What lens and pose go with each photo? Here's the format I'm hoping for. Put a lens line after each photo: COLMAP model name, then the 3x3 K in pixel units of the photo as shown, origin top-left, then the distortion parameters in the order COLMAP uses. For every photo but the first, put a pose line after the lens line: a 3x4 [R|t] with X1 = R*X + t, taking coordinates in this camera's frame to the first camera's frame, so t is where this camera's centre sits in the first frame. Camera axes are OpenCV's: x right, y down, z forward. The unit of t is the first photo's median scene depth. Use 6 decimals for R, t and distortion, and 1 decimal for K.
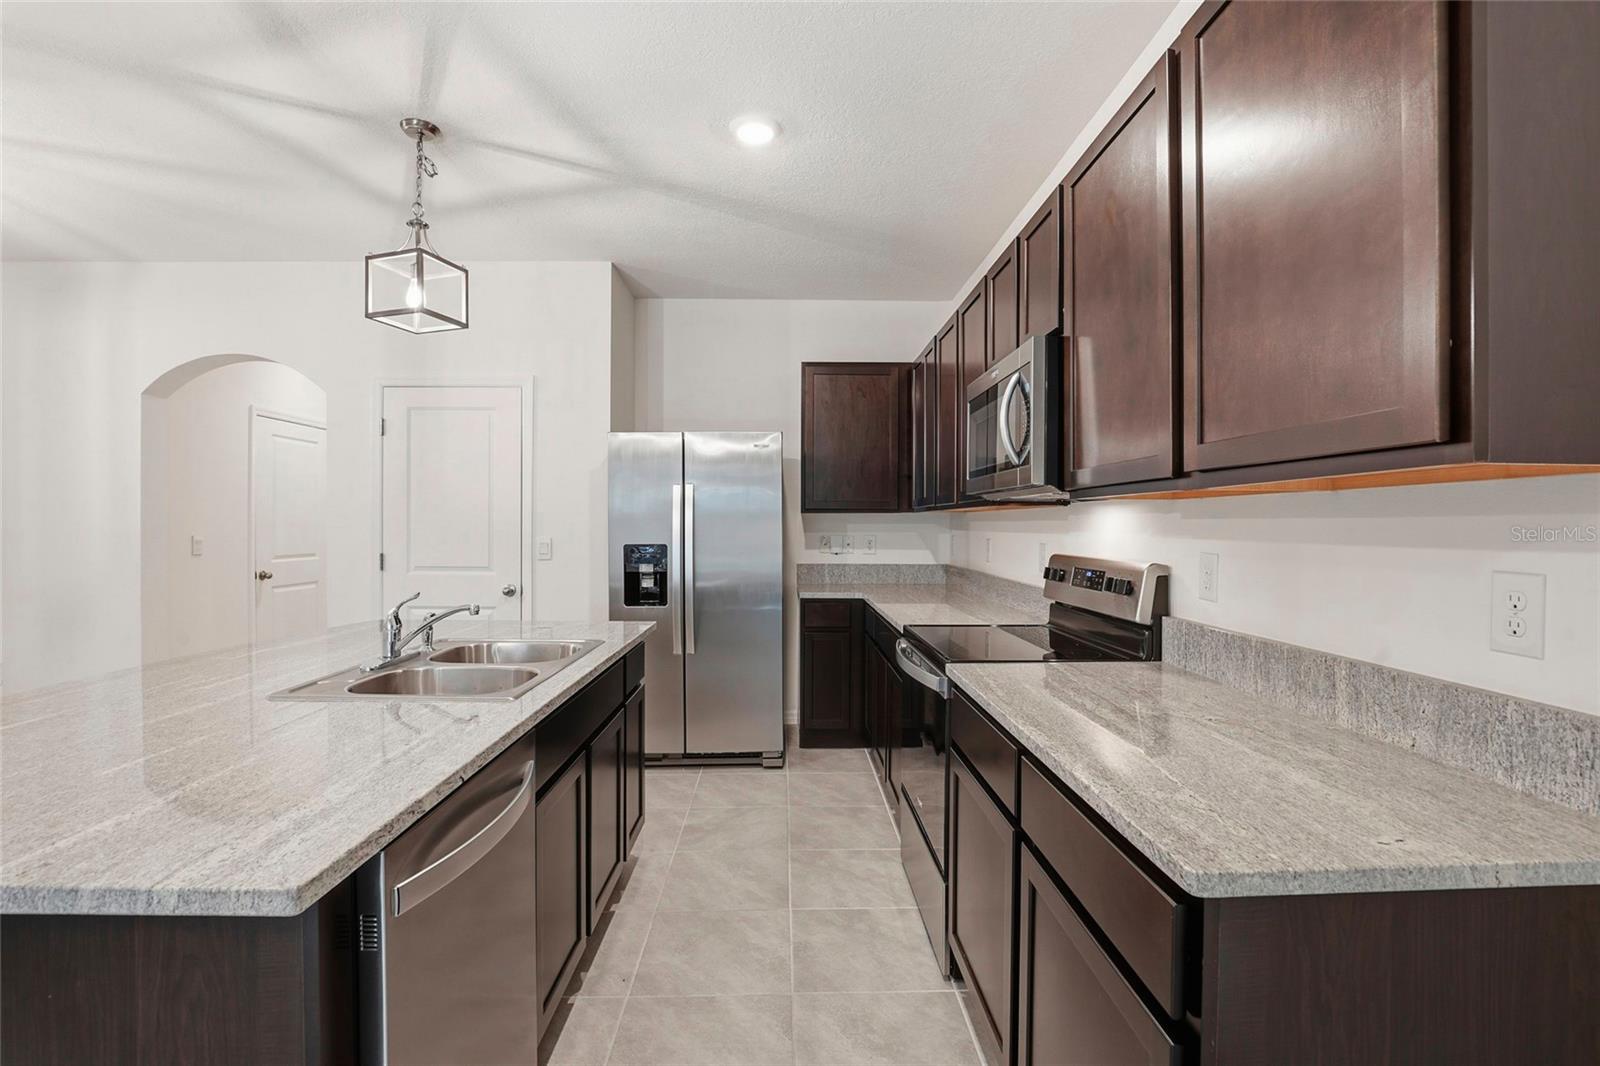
lens RADIAL K [[740.2, 0, 803.8], [0, 740.2, 526.4], [0, 0, 1]] dist [-0.033220, 0.004432]
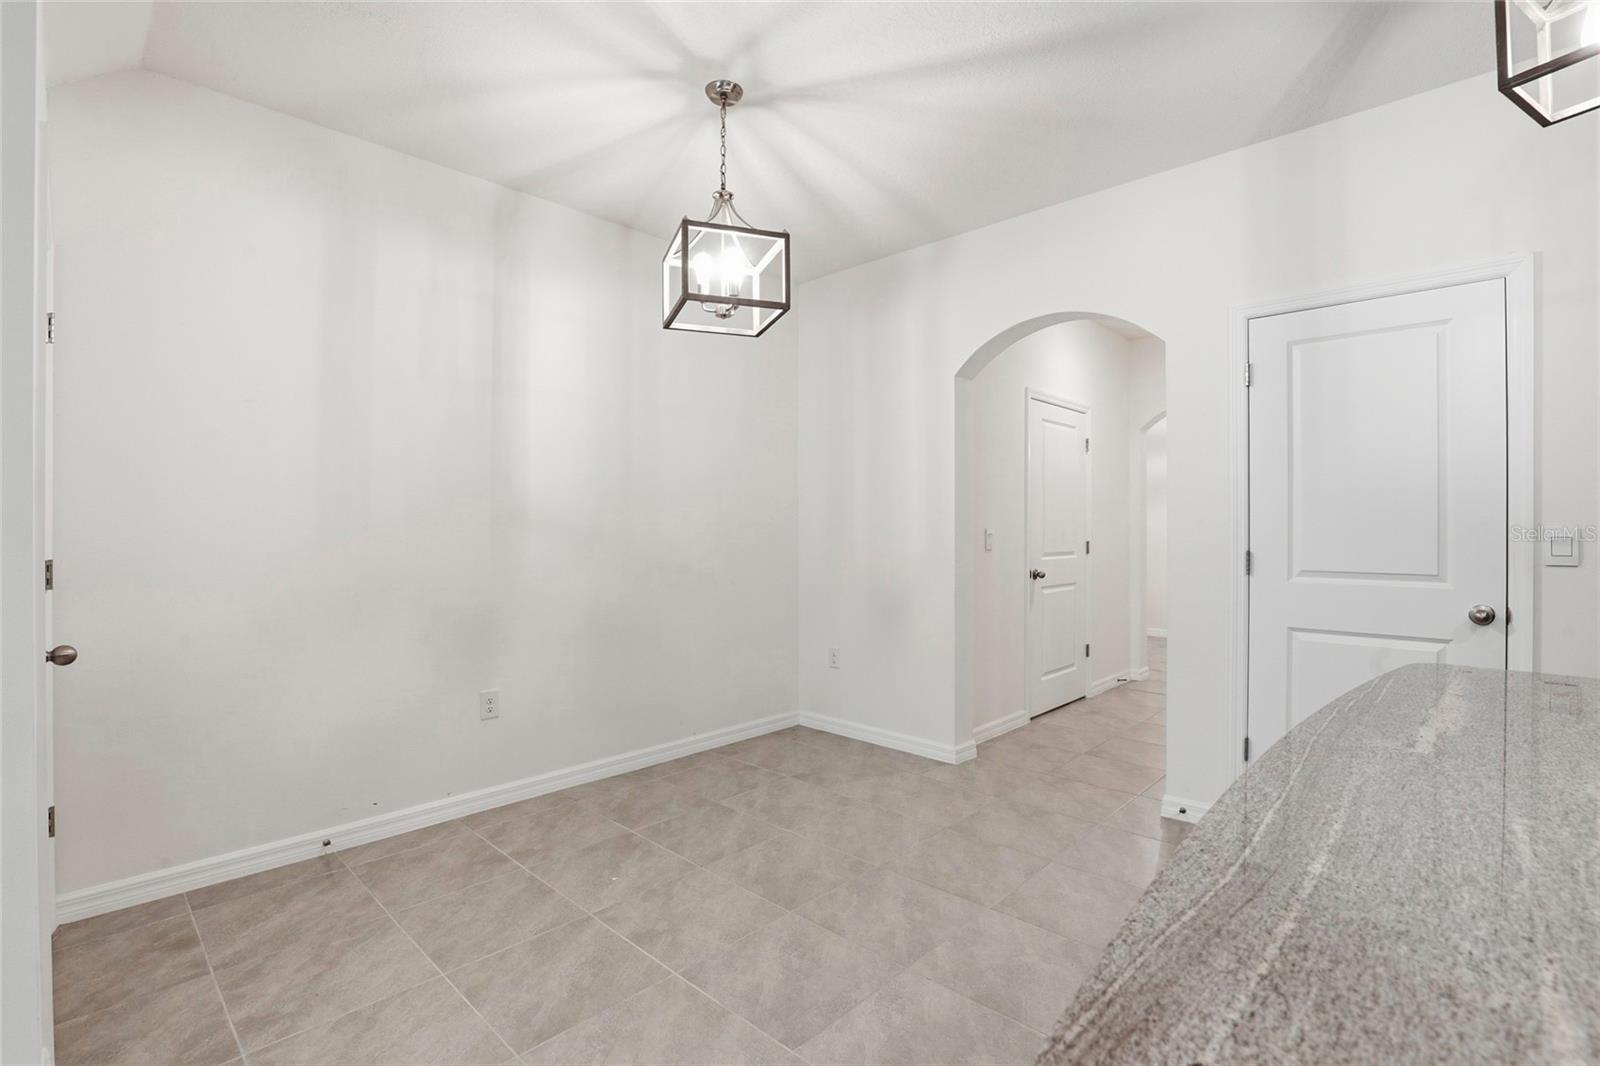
lens RADIAL K [[740.2, 0, 801.6], [0, 740.2, 533.5], [0, 0, 1]] dist [-0.033220, 0.004432]
pose [[0.702067, 0.000613, -0.712111, -0.392500], [0.002695, 0.999990, 0.003517, 0.017162], [0.712106, -0.004388, 0.702058, 0.191327]]
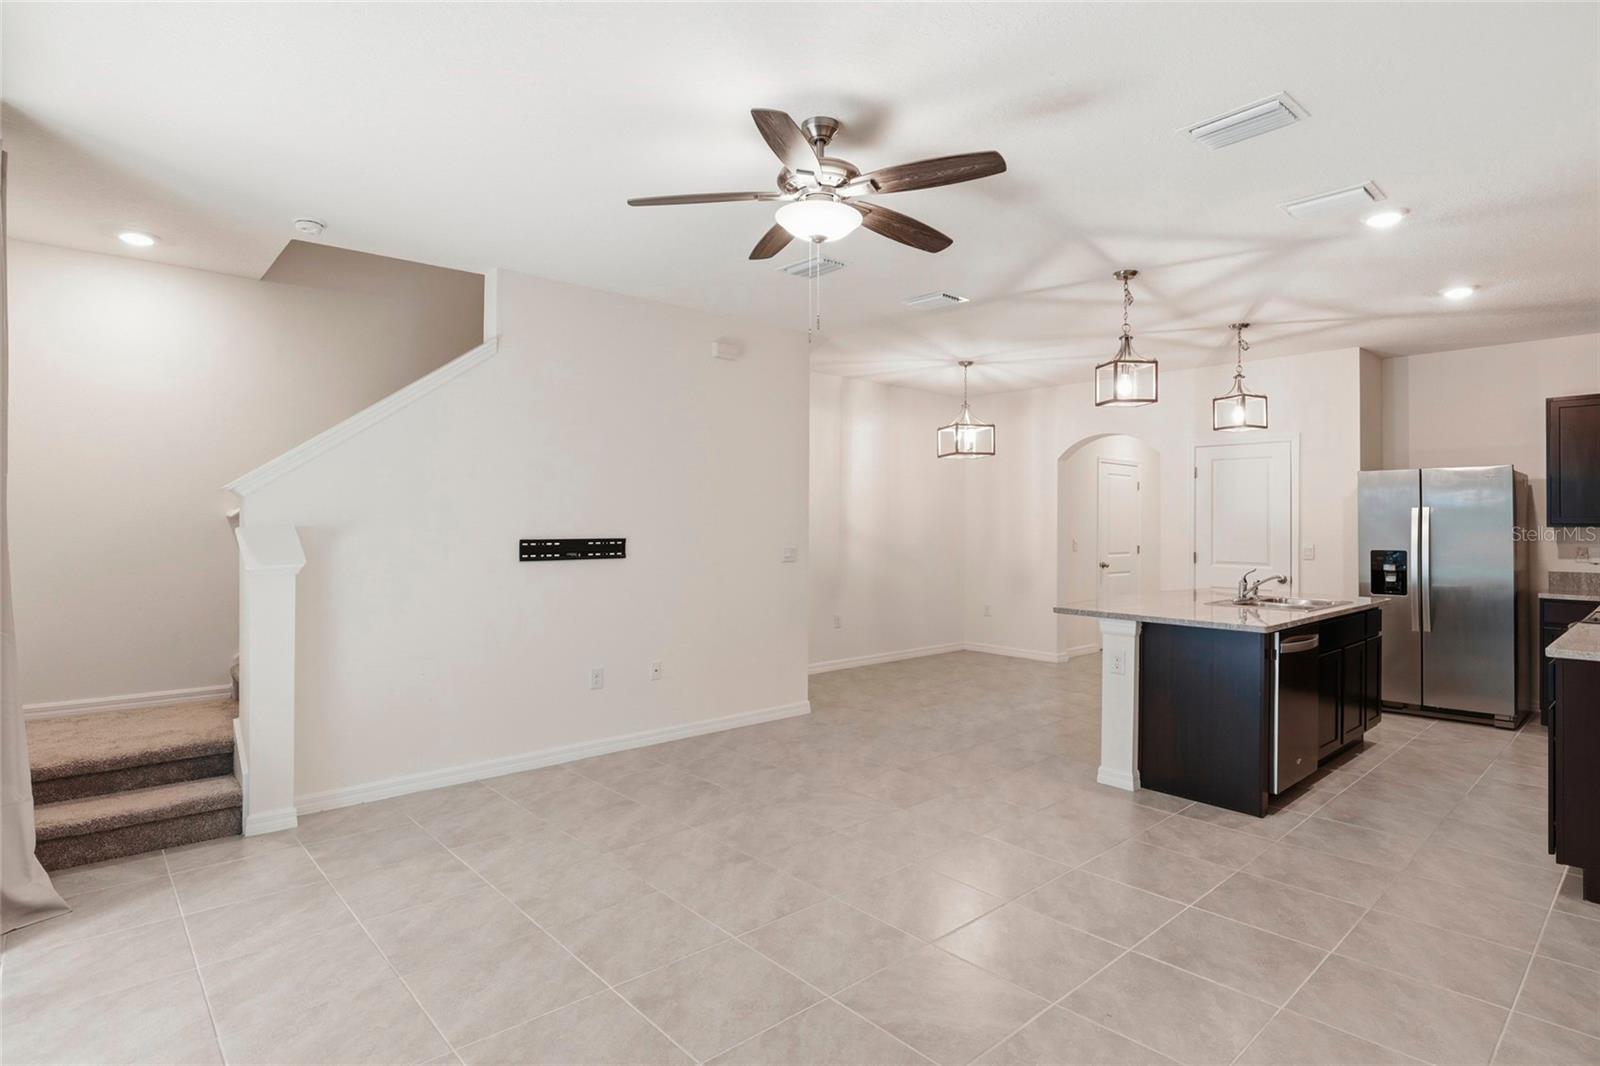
lens RADIAL K [[816.4, 0, 812.1], [0, 816.4, 517.8], [0, 0, 1]] dist [-0.021775, 0.000224]
pose [[0.652266, -0.004751, -0.757976, 0.233833], [-0.005831, 0.999919, -0.011285, -0.014032], [0.757968, 0.011781, 0.652185, -0.829429]]
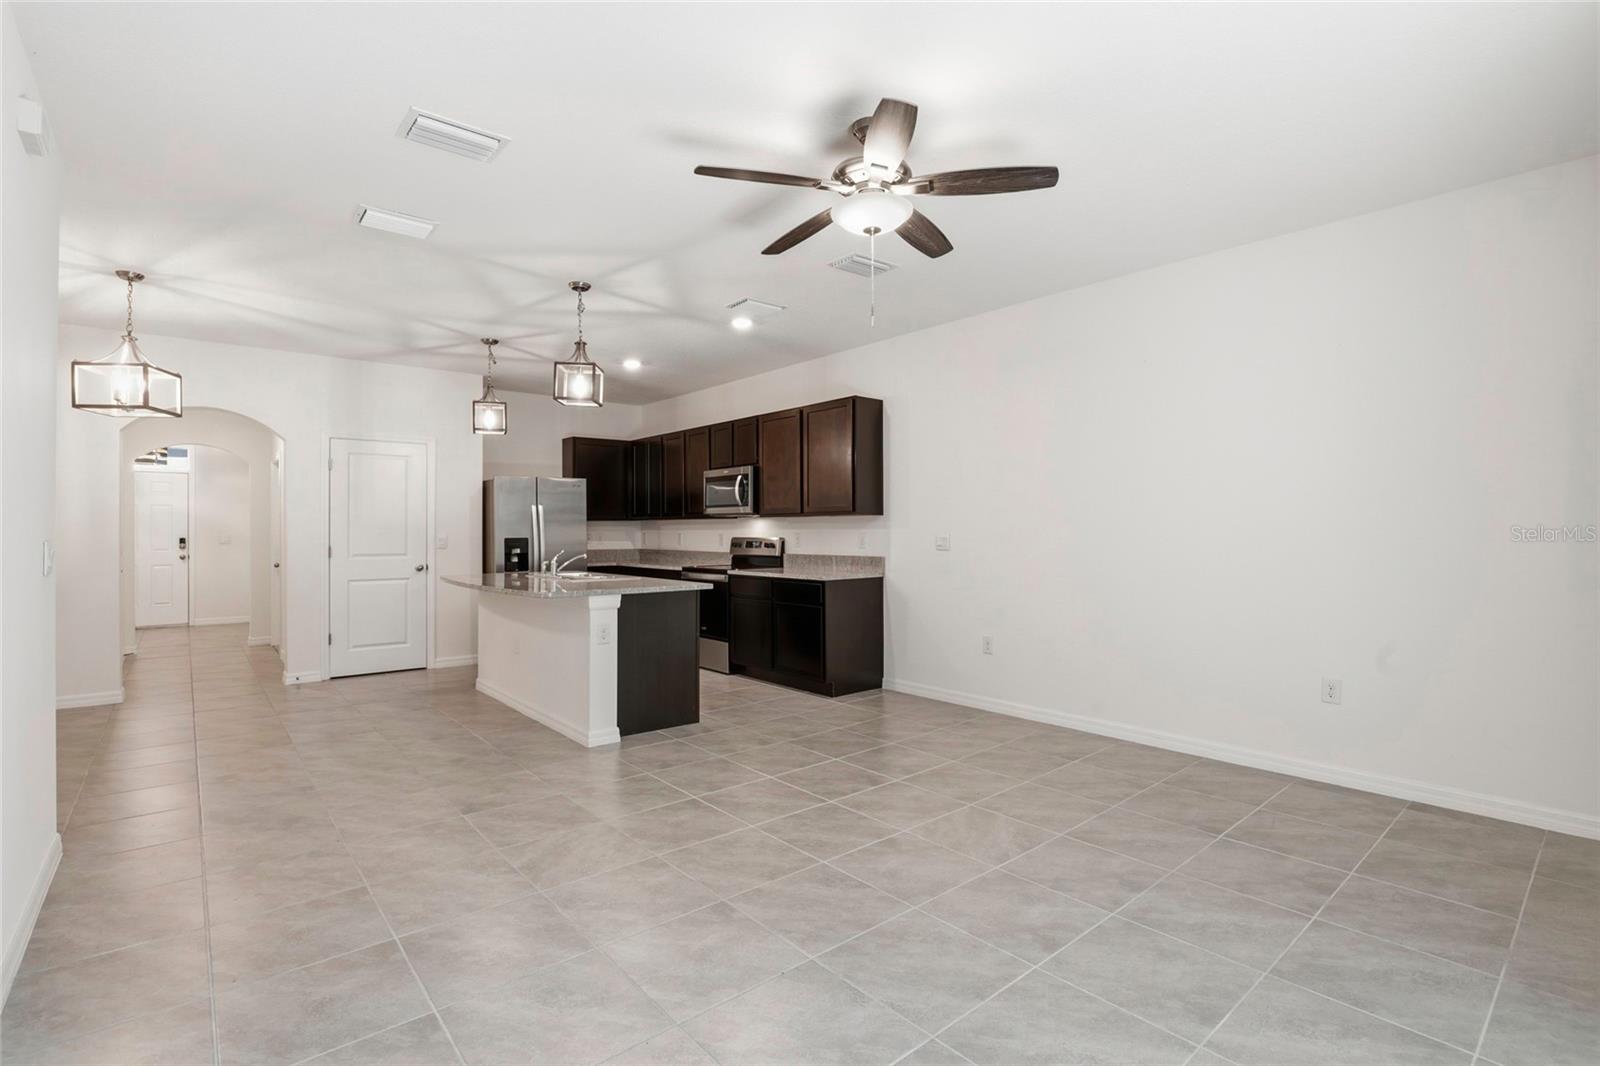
lens RADIAL K [[740.2, 0, 793.3], [0, 740.2, 525.8], [0, 0, 1]] dist [-0.033220, 0.004432]
pose [[0.791683, -0.001543, 0.610930, -0.784498], [0.007716, 0.999942, -0.007473, 0.013309], [-0.610883, 0.010631, 0.791649, -0.860235]]
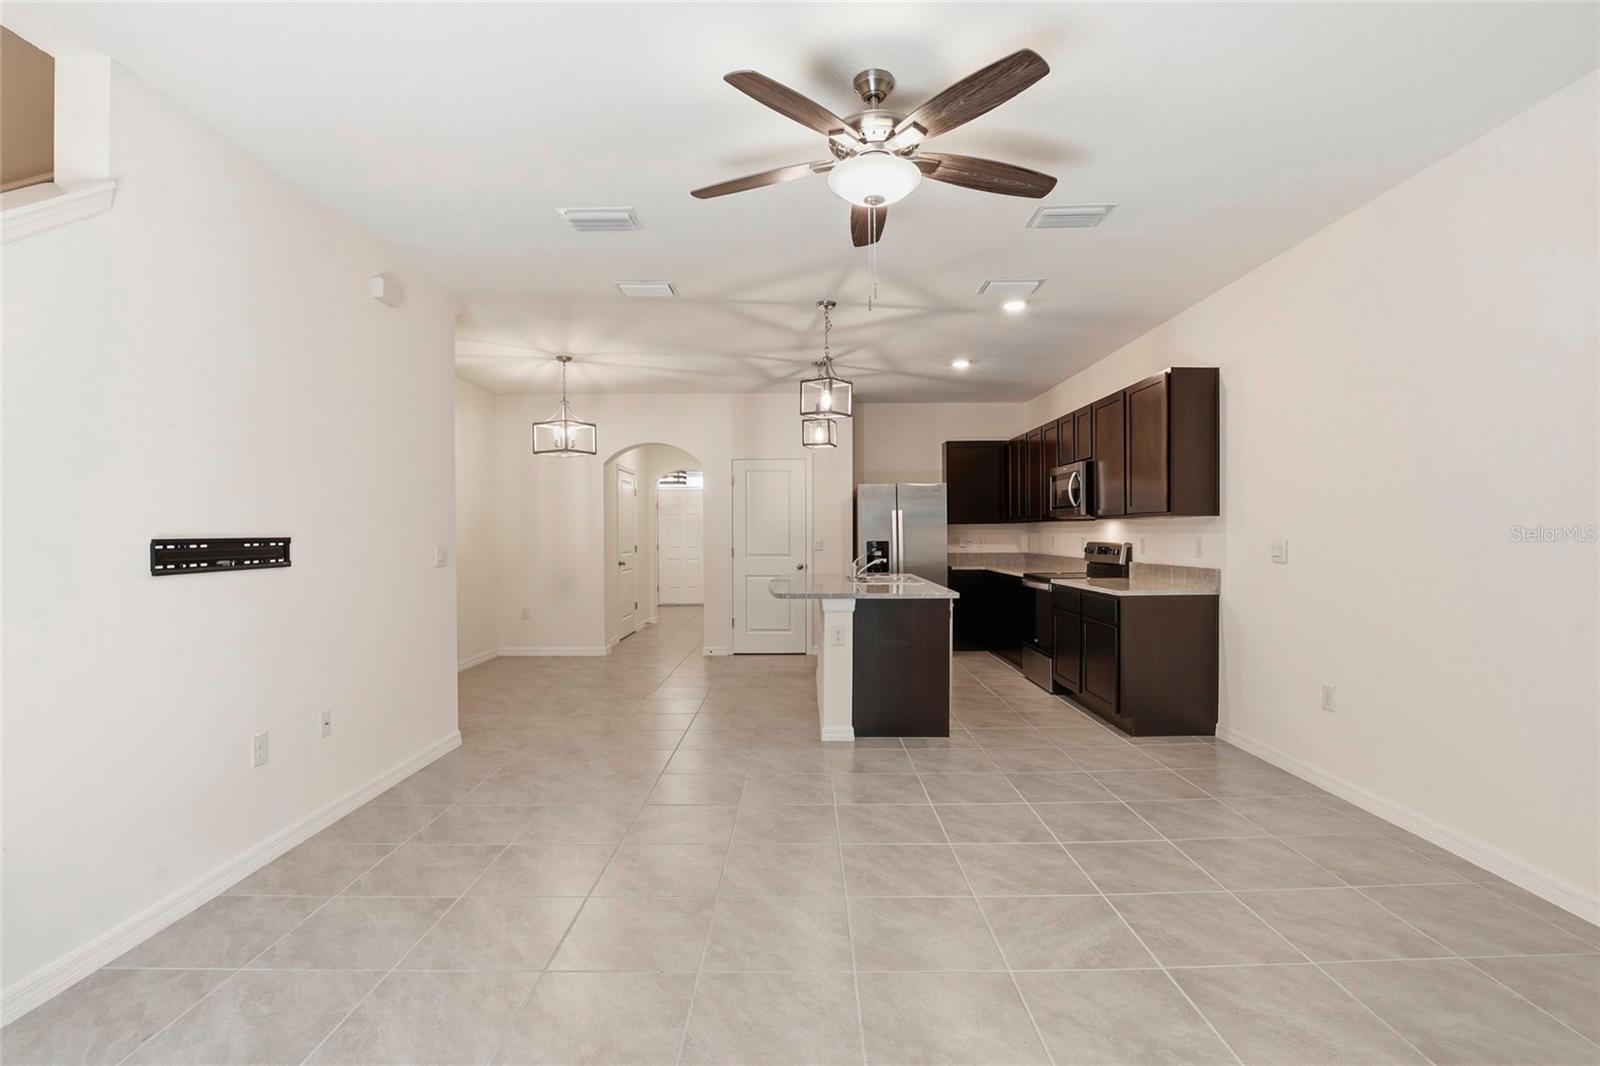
lens RADIAL K [[740.2, 0, 799.8], [0, 740.2, 542.3], [0, 0, 1]] dist [-0.033220, 0.004432]
pose [[0.999186, -0.007608, -0.039627, -0.342825], [0.007991, 0.999923, 0.009509, 0.007117], [0.039551, -0.009818, 0.999169, -0.970988]]
